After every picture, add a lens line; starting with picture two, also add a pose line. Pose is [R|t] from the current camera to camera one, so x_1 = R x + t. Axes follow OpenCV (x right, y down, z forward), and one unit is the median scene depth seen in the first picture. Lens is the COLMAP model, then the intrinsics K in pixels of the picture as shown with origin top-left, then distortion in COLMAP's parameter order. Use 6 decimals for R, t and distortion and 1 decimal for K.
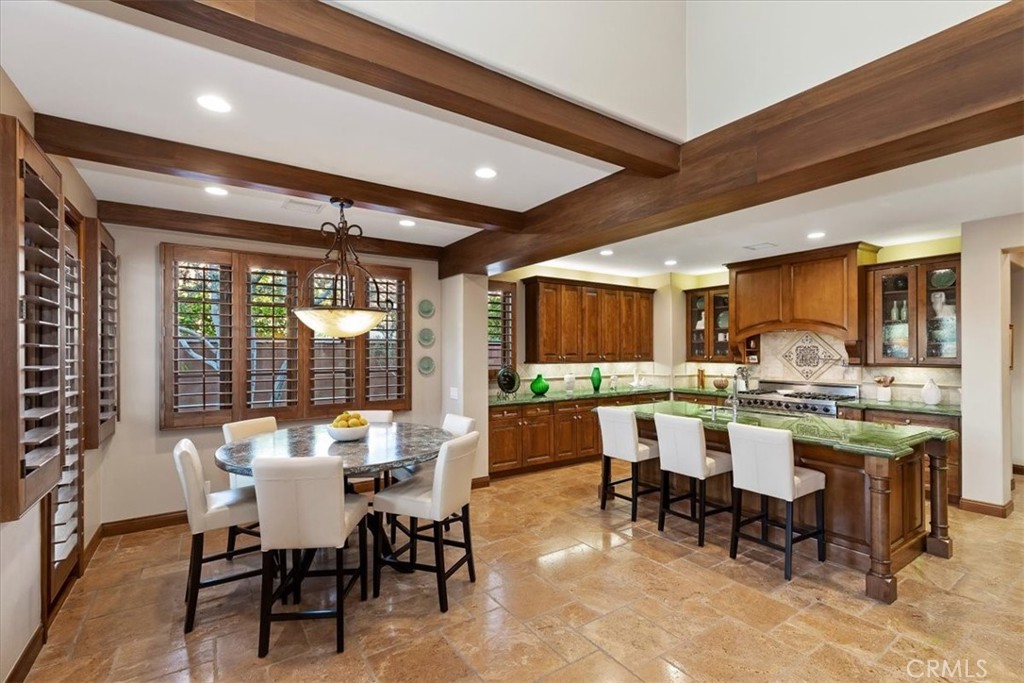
lens RADIAL K [[452.4, 0, 512.0], [0, 452.4, 341.5], [0, 0, 1]] dist [-0.000933, -0.000243]
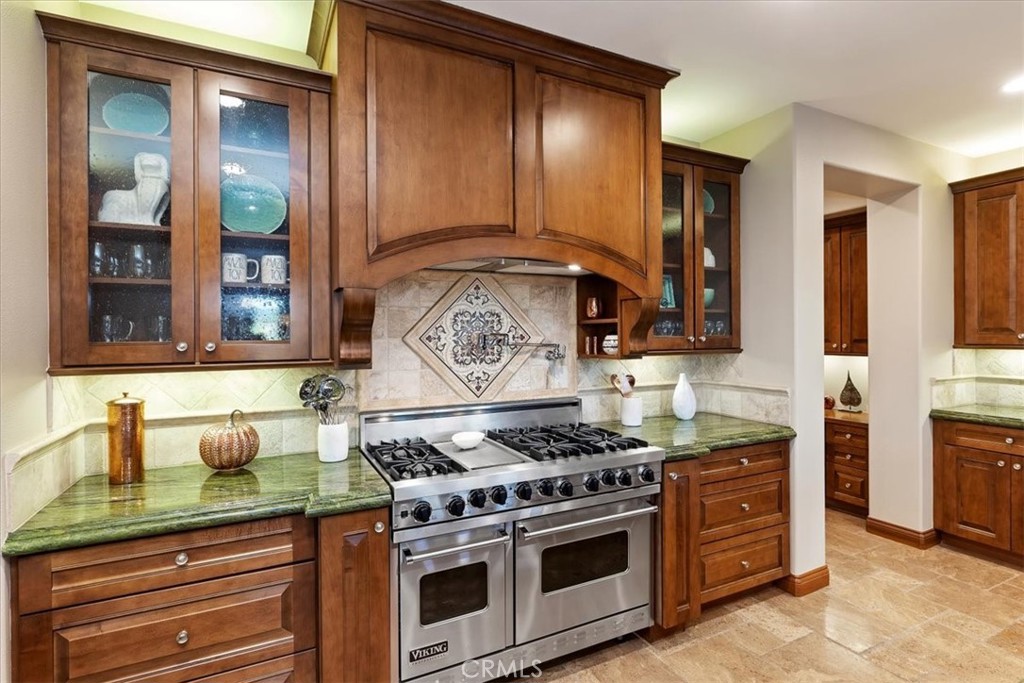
lens RADIAL K [[502.6, 0, 511.4], [0, 502.6, 334.8], [0, 0, 1]] dist [0.001233, 0.000251]
pose [[0.130736, -0.000019, 0.991417, 0.221072], [-0.015755, 0.999874, 0.002097, 0.028392], [-0.991292, -0.015894, 0.130719, 0.904226]]
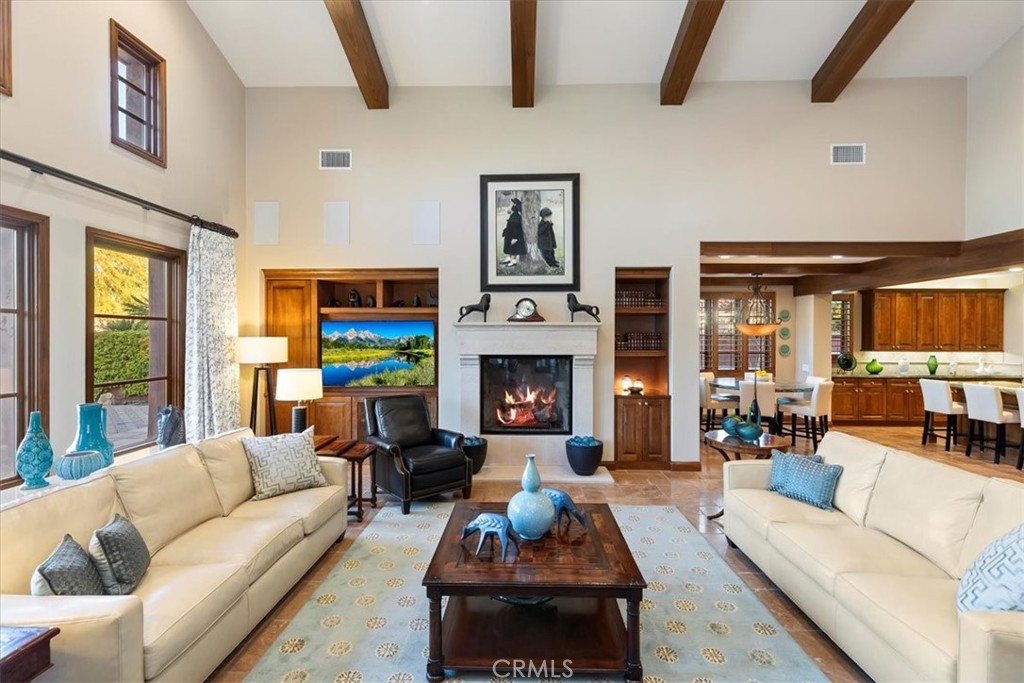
lens RADIAL K [[452.4, 0, 512.0], [0, 452.4, 341.5], [0, 0, 1]] dist [-0.000933, -0.000243]
pose [[0.810926, 0.009871, -0.585066, -0.029081], [0.007967, 0.999579, 0.027907, -0.027958], [0.585095, -0.027292, 0.810506, -0.765369]]
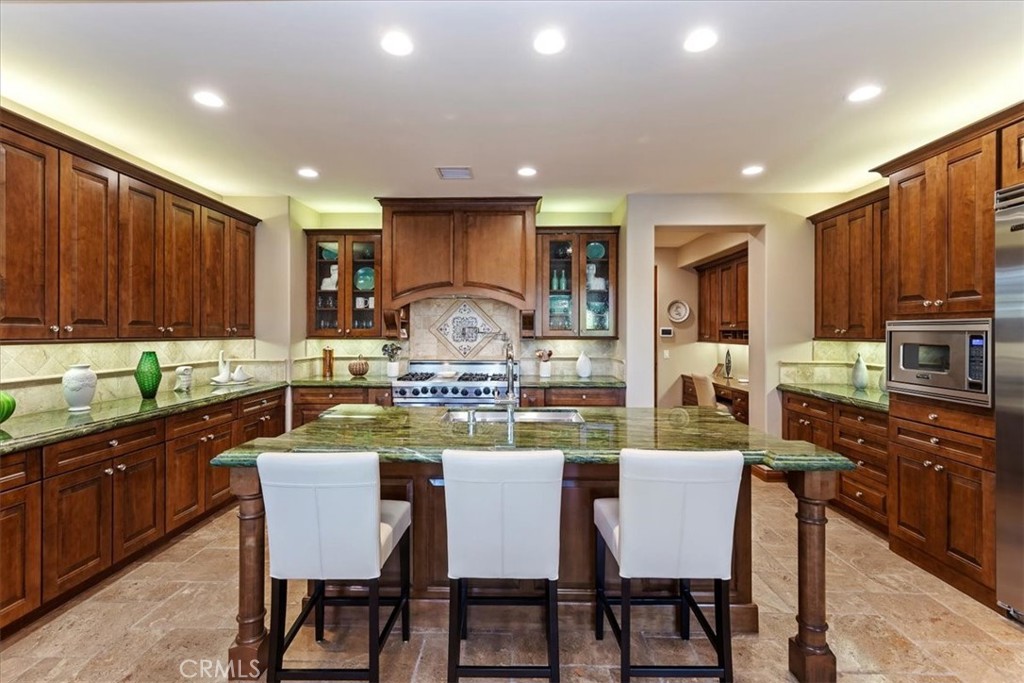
lens RADIAL K [[468.4, 0, 510.8], [0, 468.4, 329.9], [0, 0, 1]] dist [0.001743, 0.000312]
pose [[0.578061, 0.005016, 0.815978, -0.000322], [-0.020313, 0.999760, 0.008245, 0.024673], [-0.815740, -0.021341, 0.578024, 0.429520]]
